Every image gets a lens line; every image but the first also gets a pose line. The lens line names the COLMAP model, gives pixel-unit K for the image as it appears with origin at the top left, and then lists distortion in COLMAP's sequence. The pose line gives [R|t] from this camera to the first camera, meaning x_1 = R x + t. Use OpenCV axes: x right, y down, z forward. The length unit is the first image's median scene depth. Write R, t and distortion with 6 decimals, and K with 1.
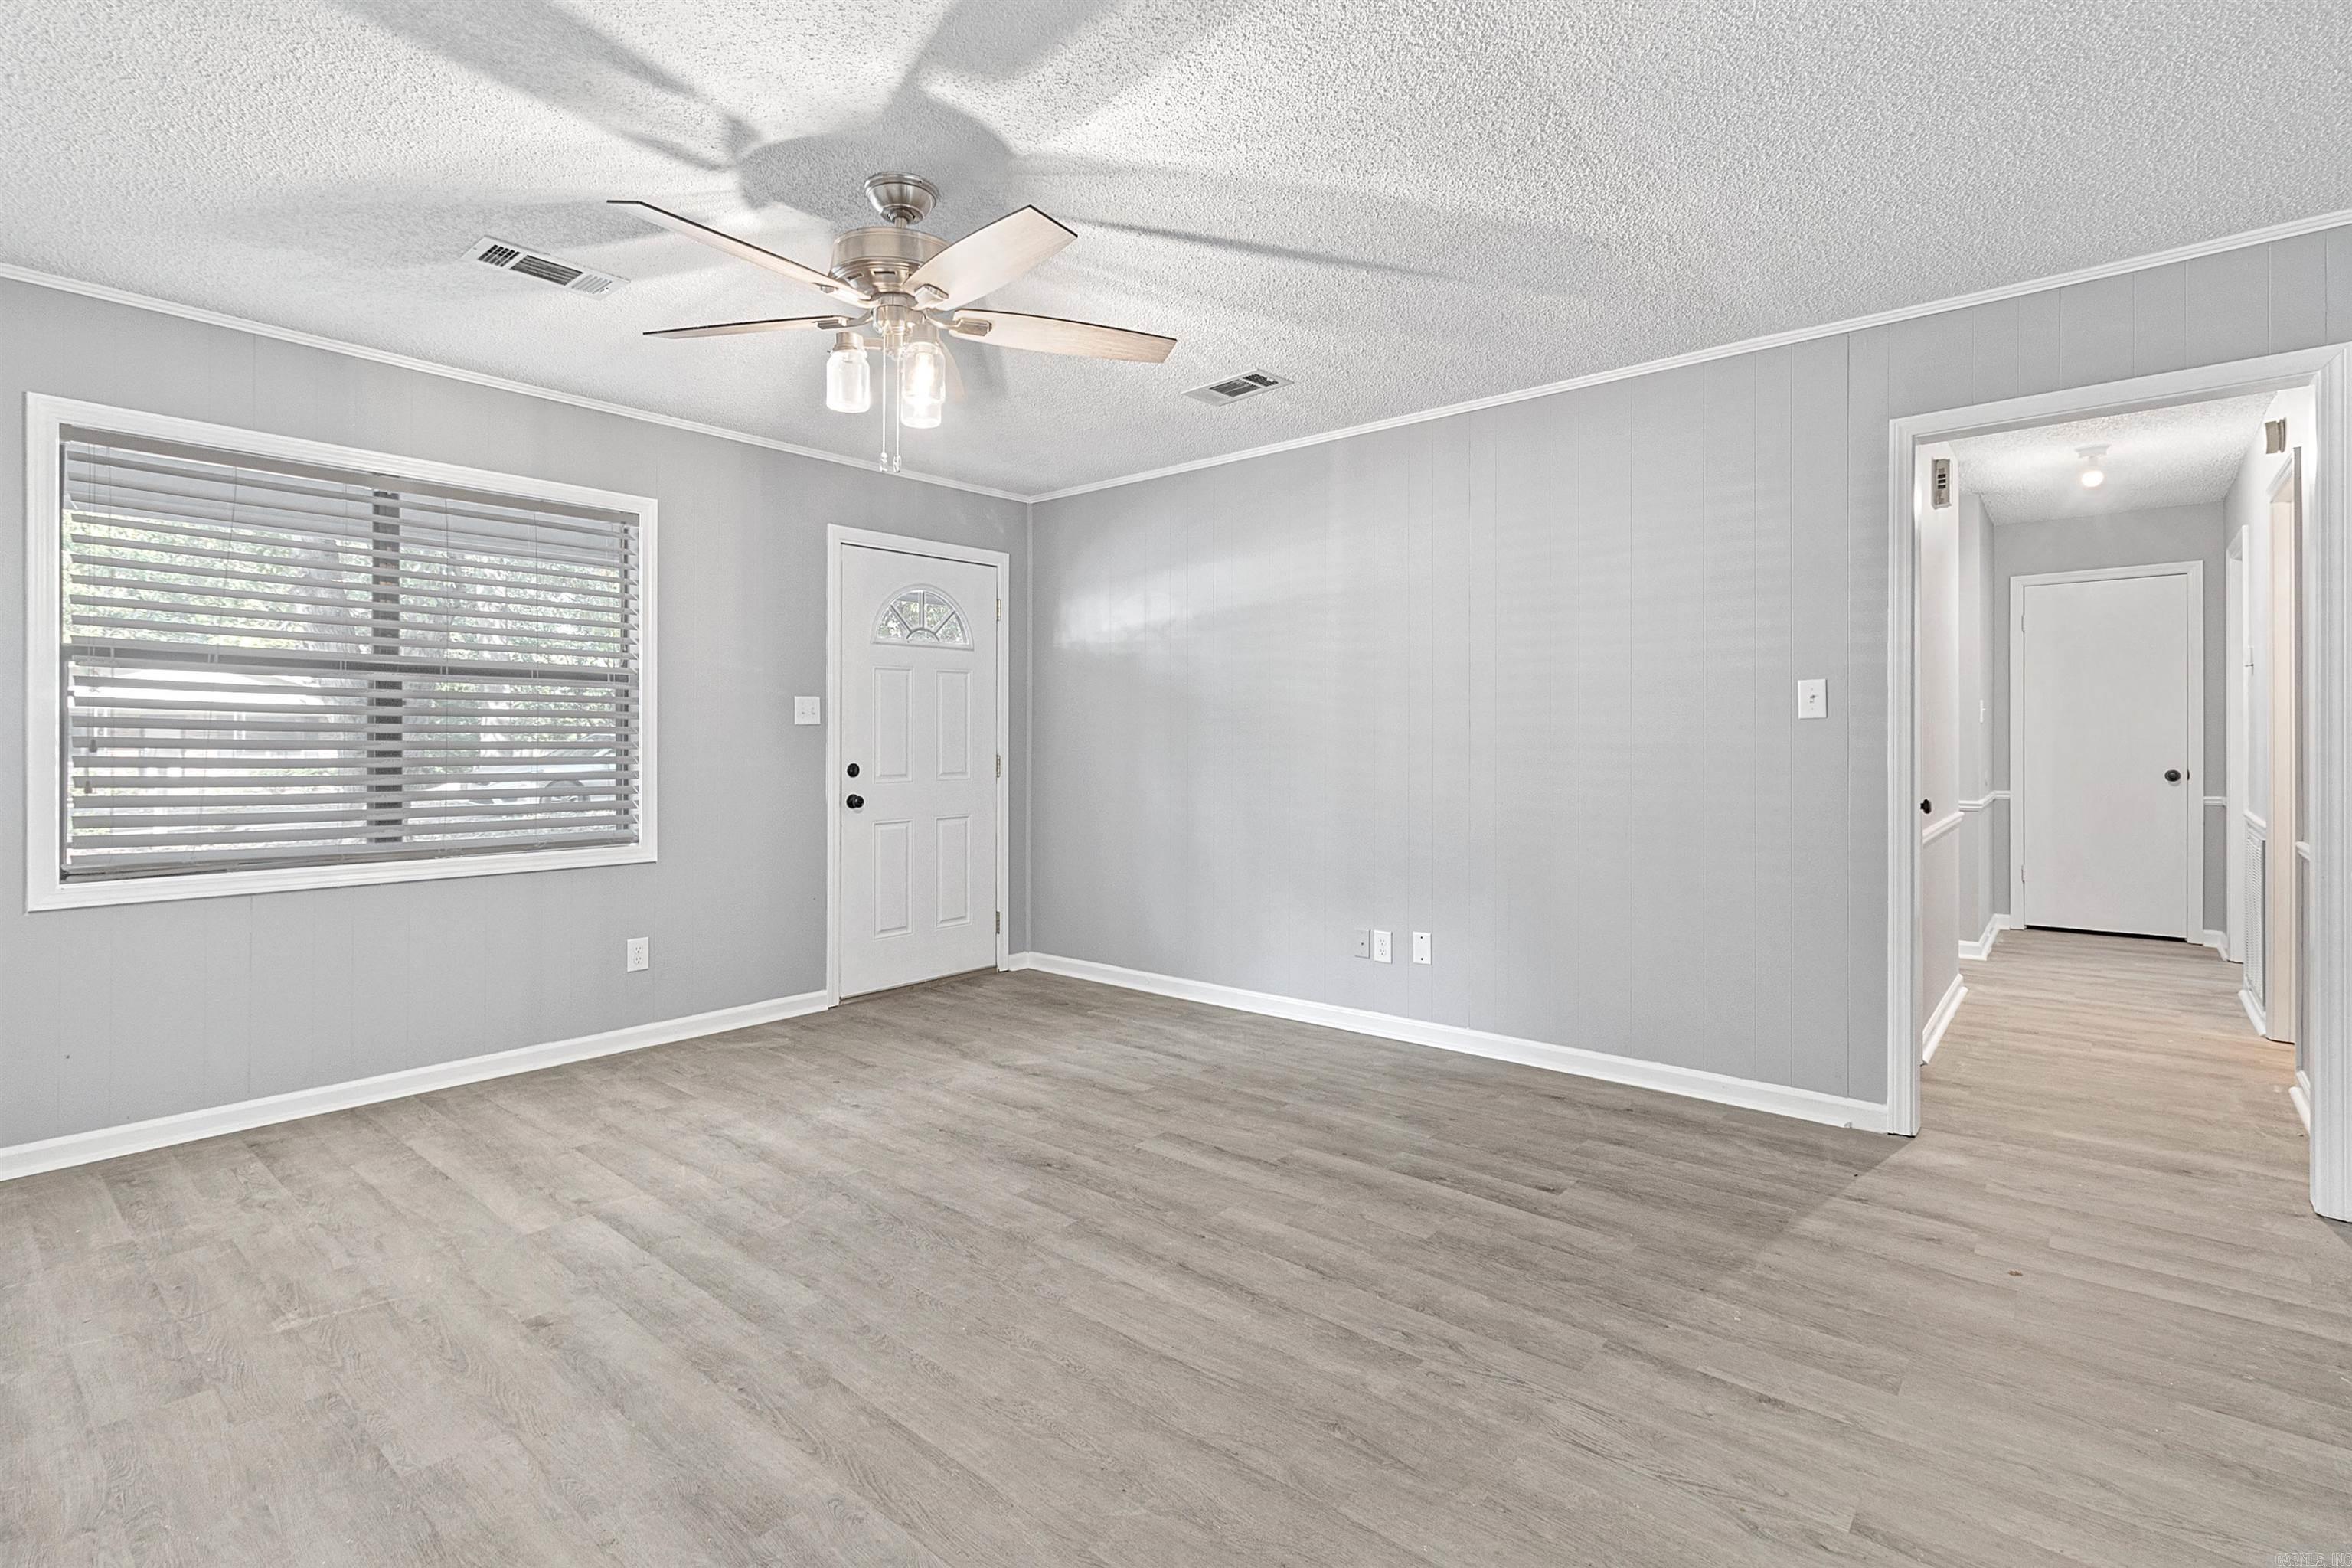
lens RADIAL K [[1088.0, 0, 1171.5], [0, 1088.0, 742.0], [0, 0, 1]] dist [0.000926, -0.000661]
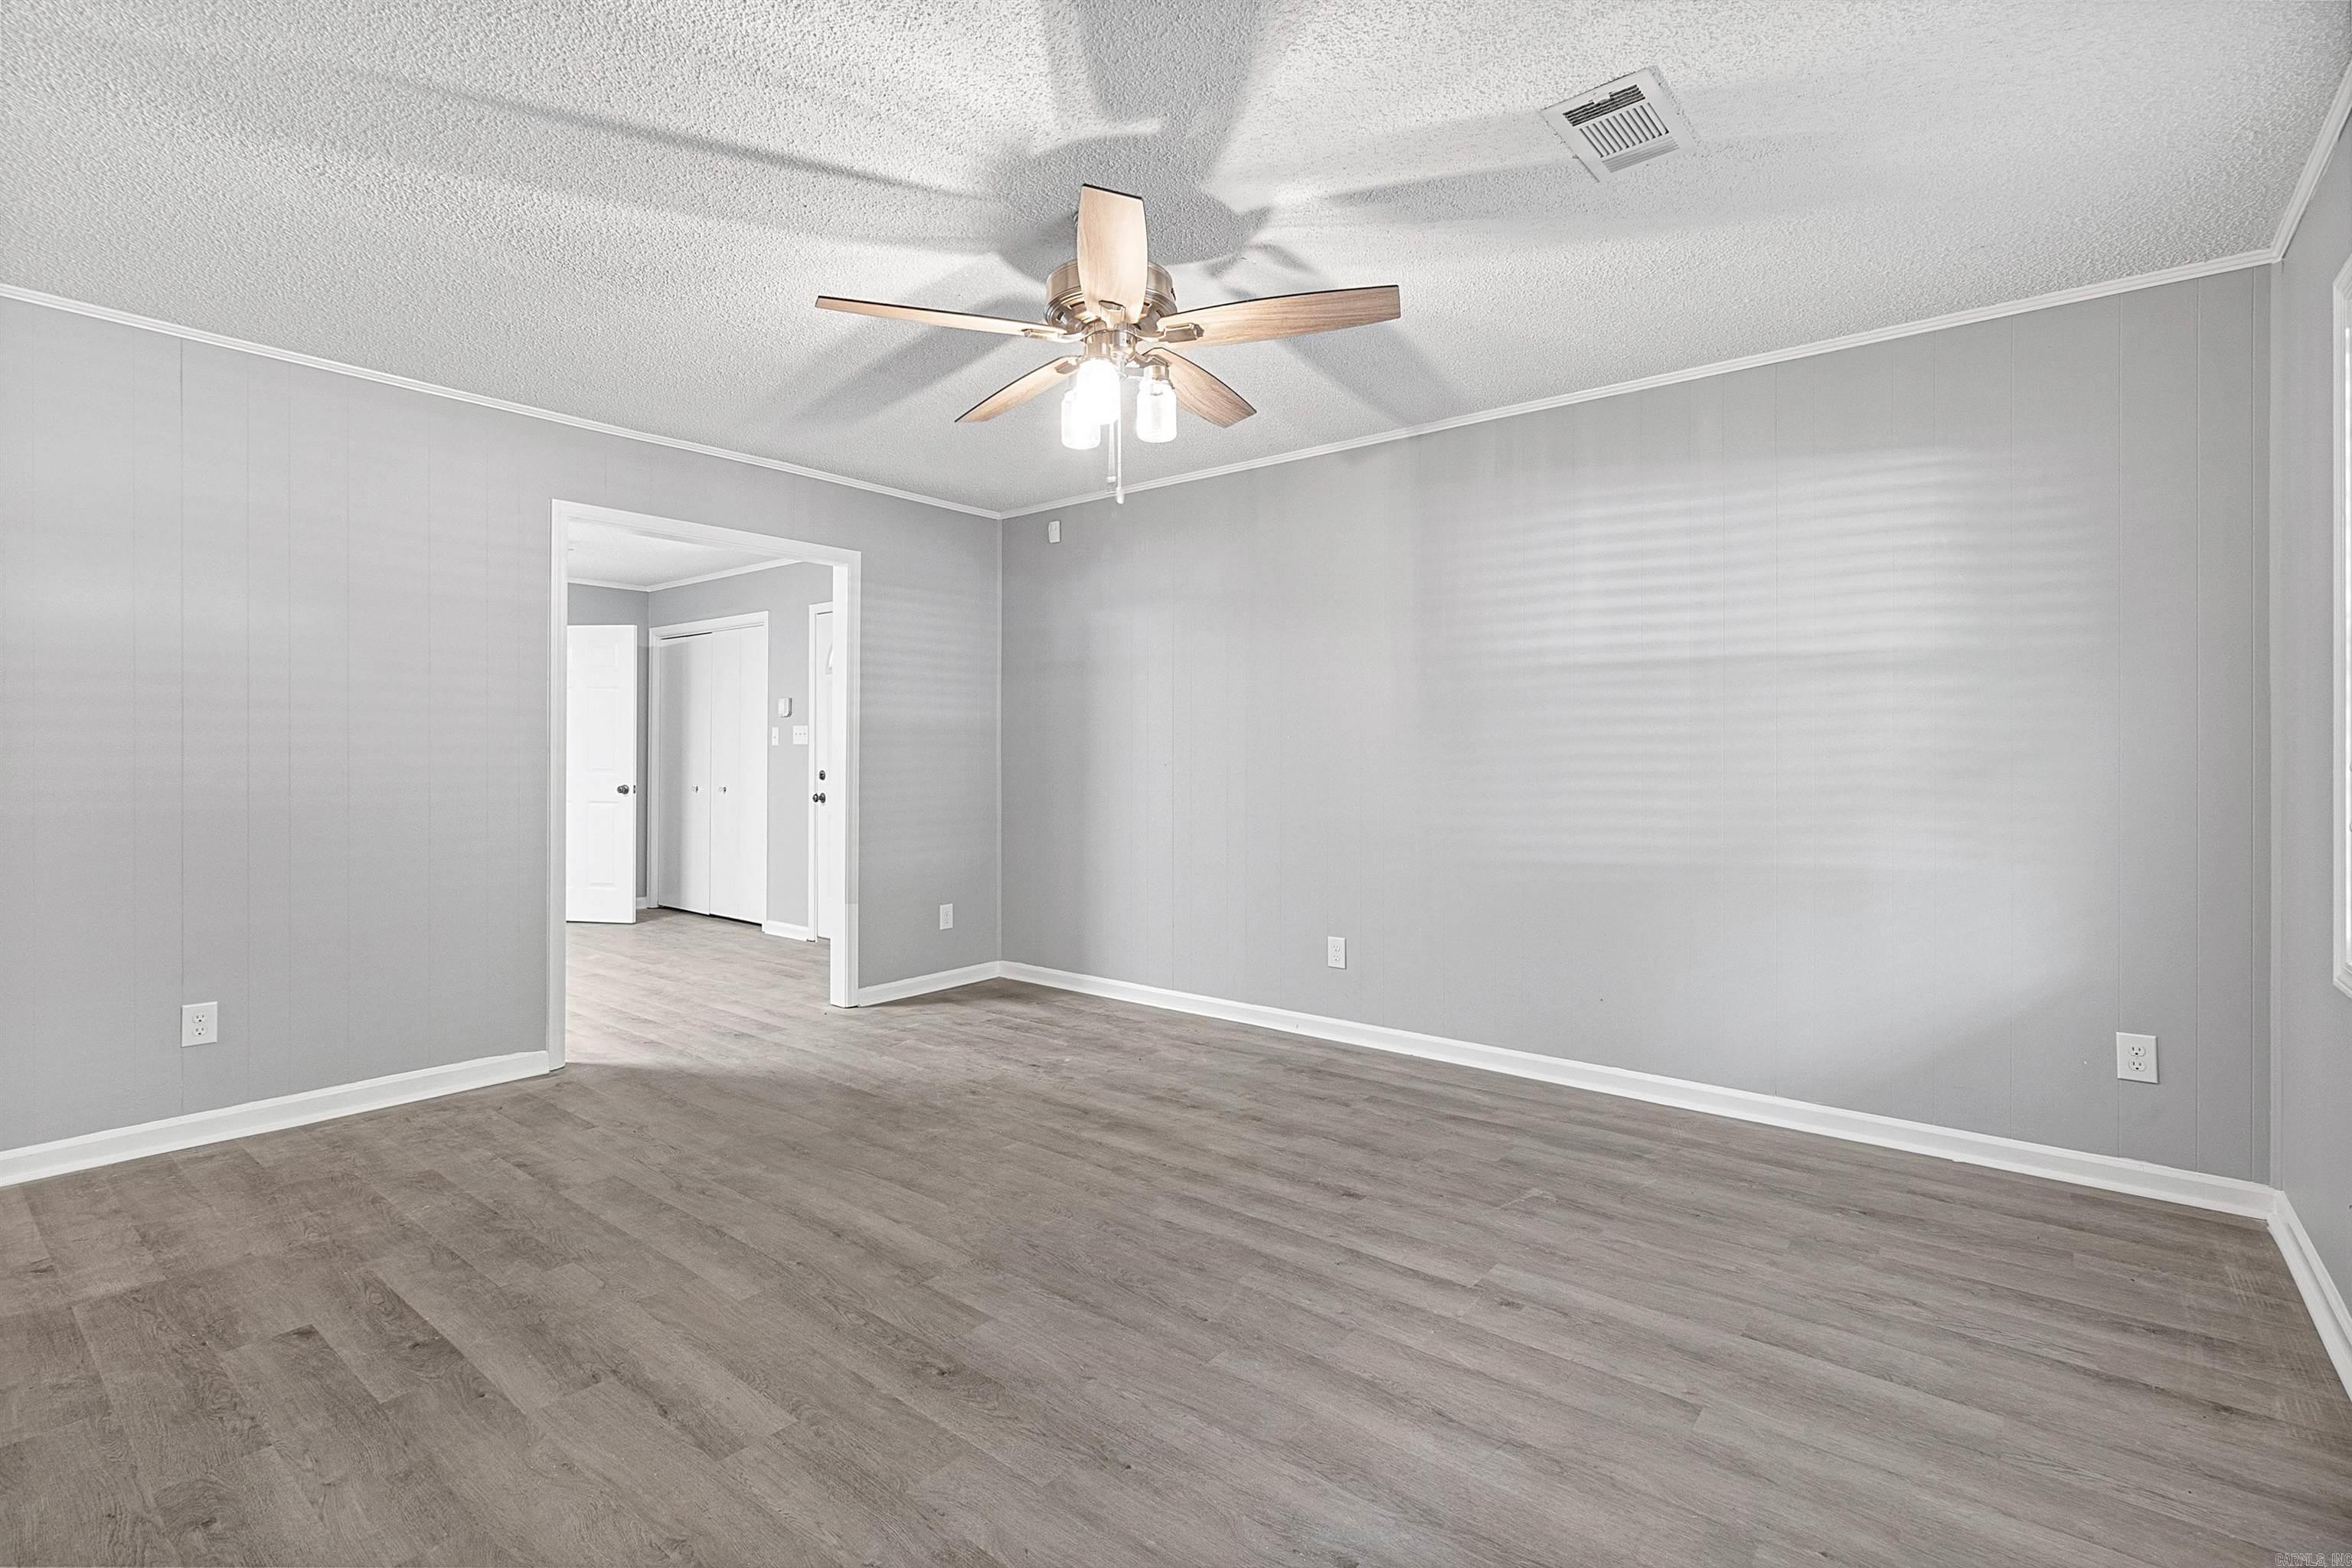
lens RADIAL K [[1088.0, 0, 1171.5], [0, 1088.0, 742.0], [0, 0, 1]] dist [0.000926, -0.000661]
pose [[-0.999740, -0.000153, -0.022781, -0.281422], [0.000112, 0.999933, -0.011615, -0.002029], [0.022781, -0.011614, -0.999673, 1.974532]]
